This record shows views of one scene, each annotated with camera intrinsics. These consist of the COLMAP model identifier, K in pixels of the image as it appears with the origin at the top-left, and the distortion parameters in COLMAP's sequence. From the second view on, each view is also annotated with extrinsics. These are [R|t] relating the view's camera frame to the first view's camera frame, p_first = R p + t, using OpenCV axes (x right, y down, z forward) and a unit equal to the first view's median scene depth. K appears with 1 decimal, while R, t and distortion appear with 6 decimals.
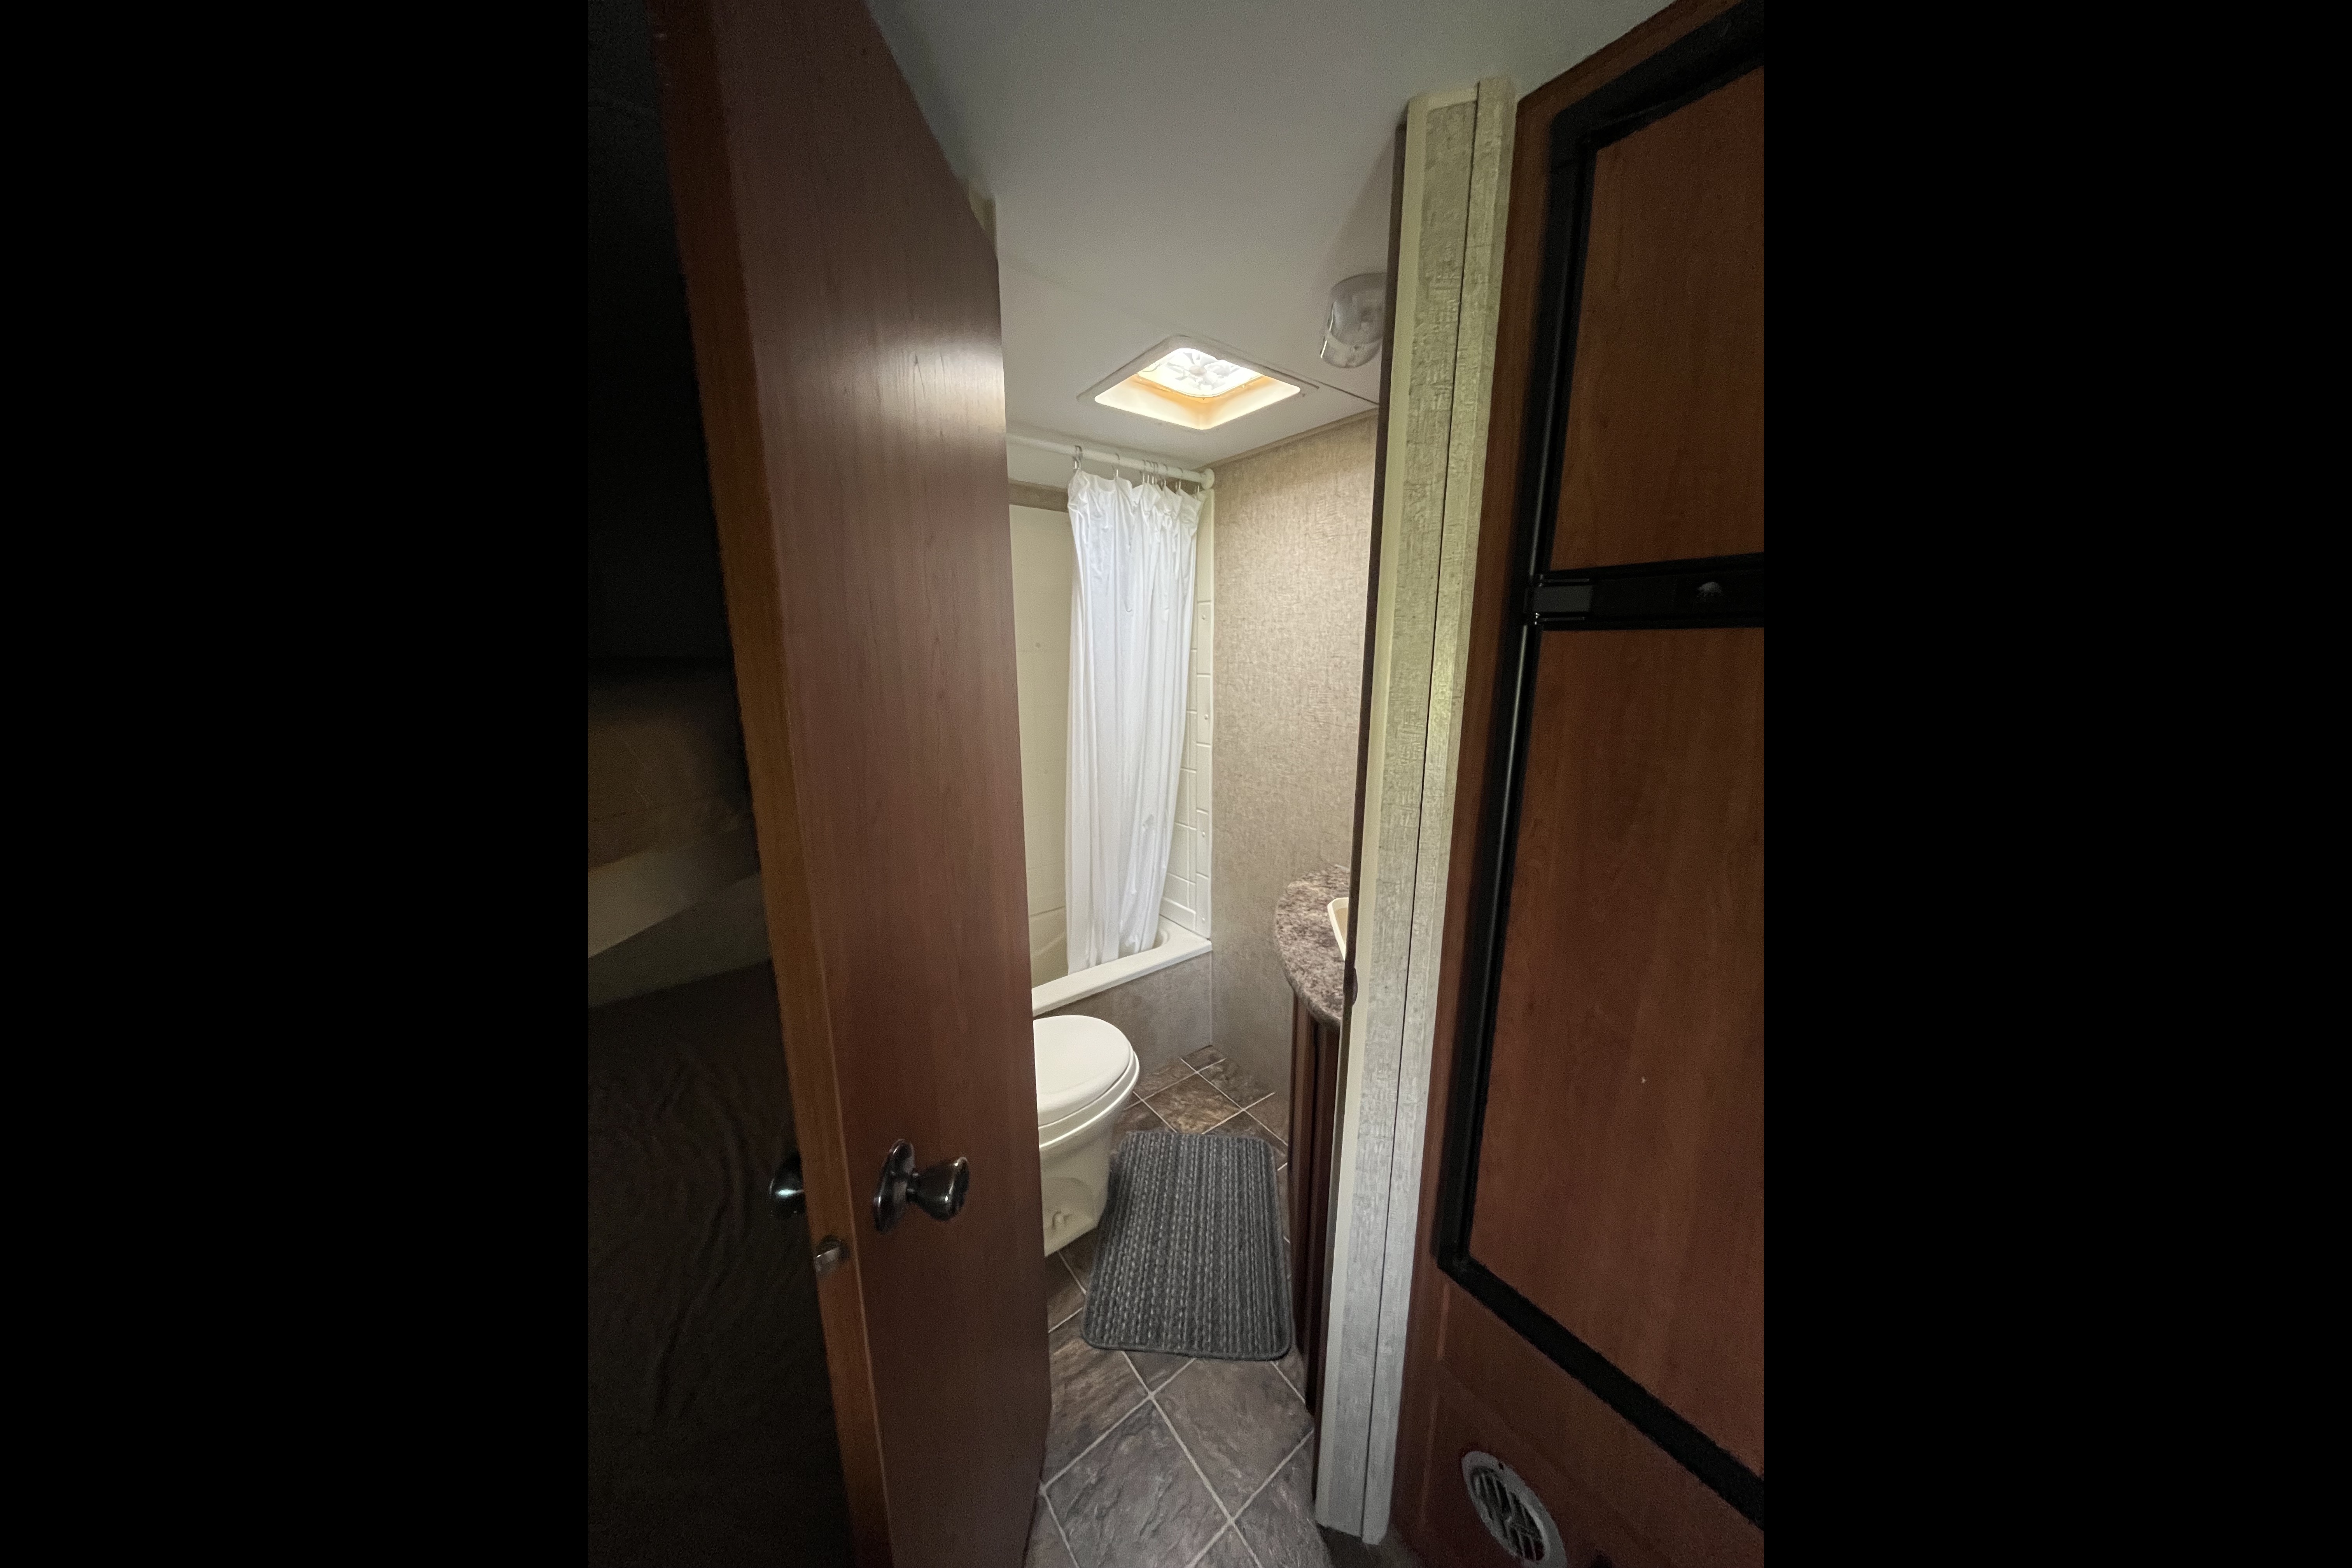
lens RADIAL K [[636.0, 0, 1169.9], [0, 636.0, 777.6], [0, 0, 1]] dist [-0.000733, -0.000027]
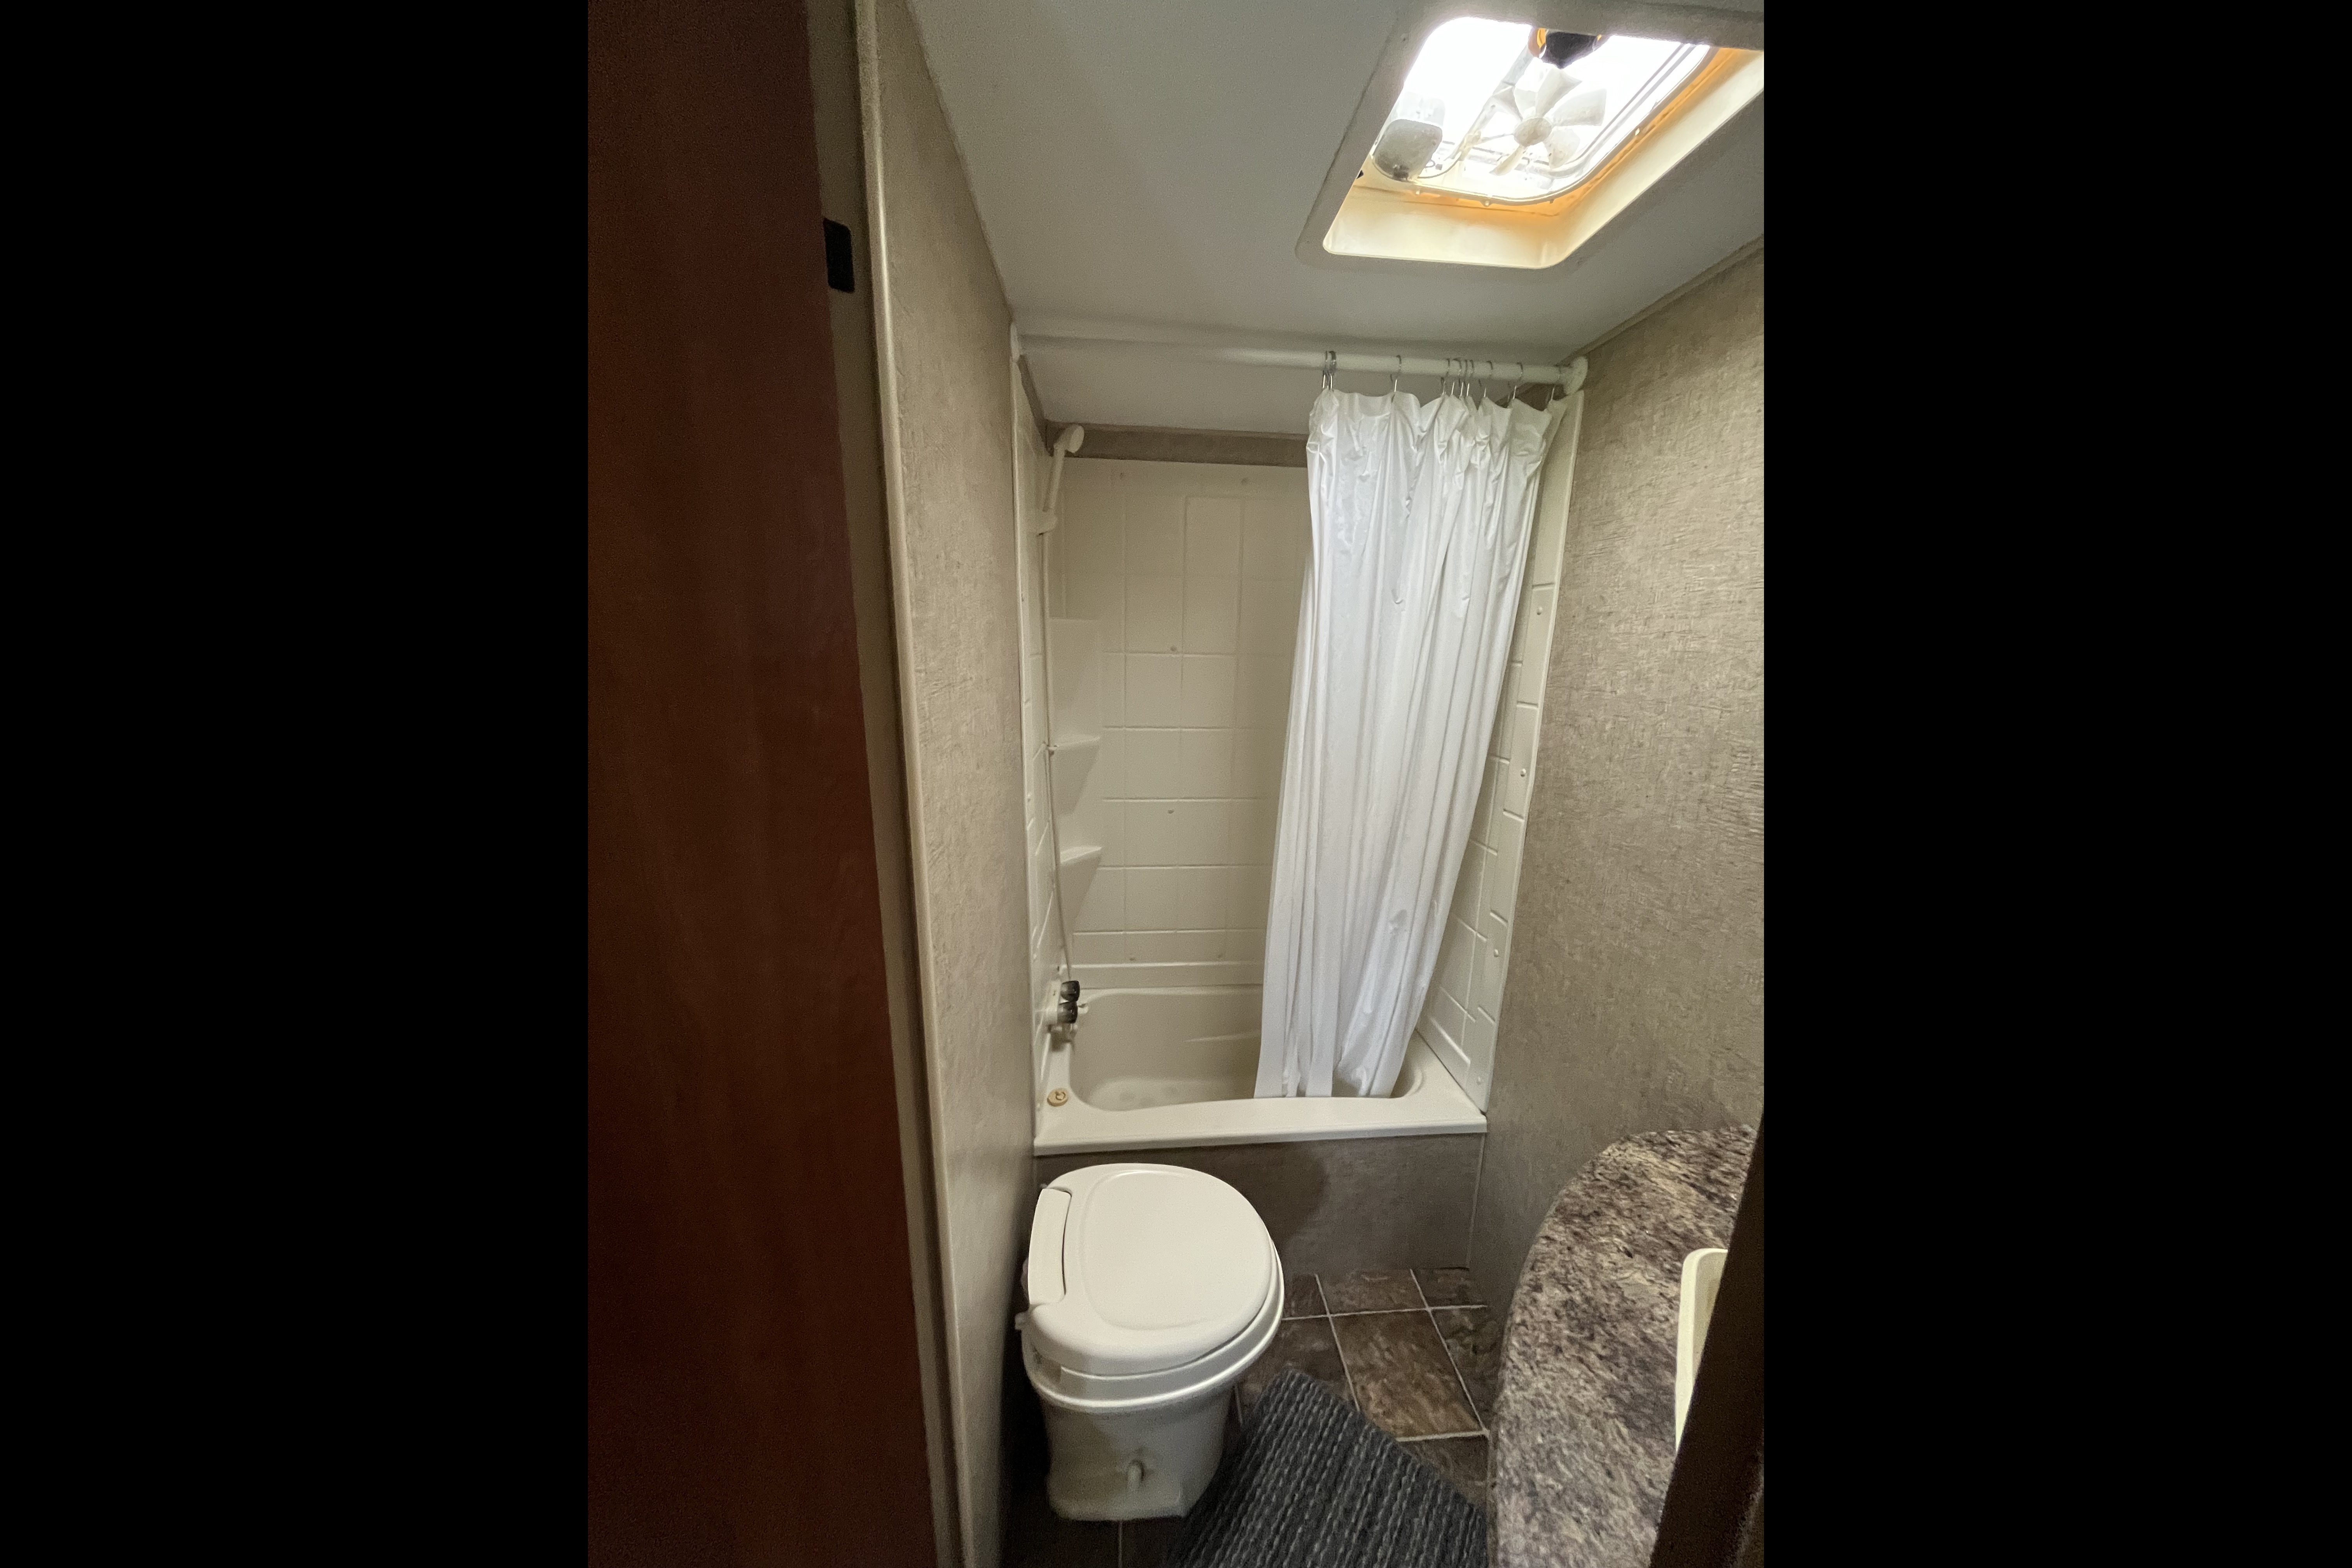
lens RADIAL K [[636.0, 0, 1169.9], [0, 636.0, 777.6], [0, 0, 1]] dist [-0.000733, -0.000027]
pose [[0.841554, 0.128505, -0.524665, 0.103143], [-0.124630, 0.991276, 0.042887, -0.082137], [0.525599, 0.029297, 0.850228, 0.325222]]
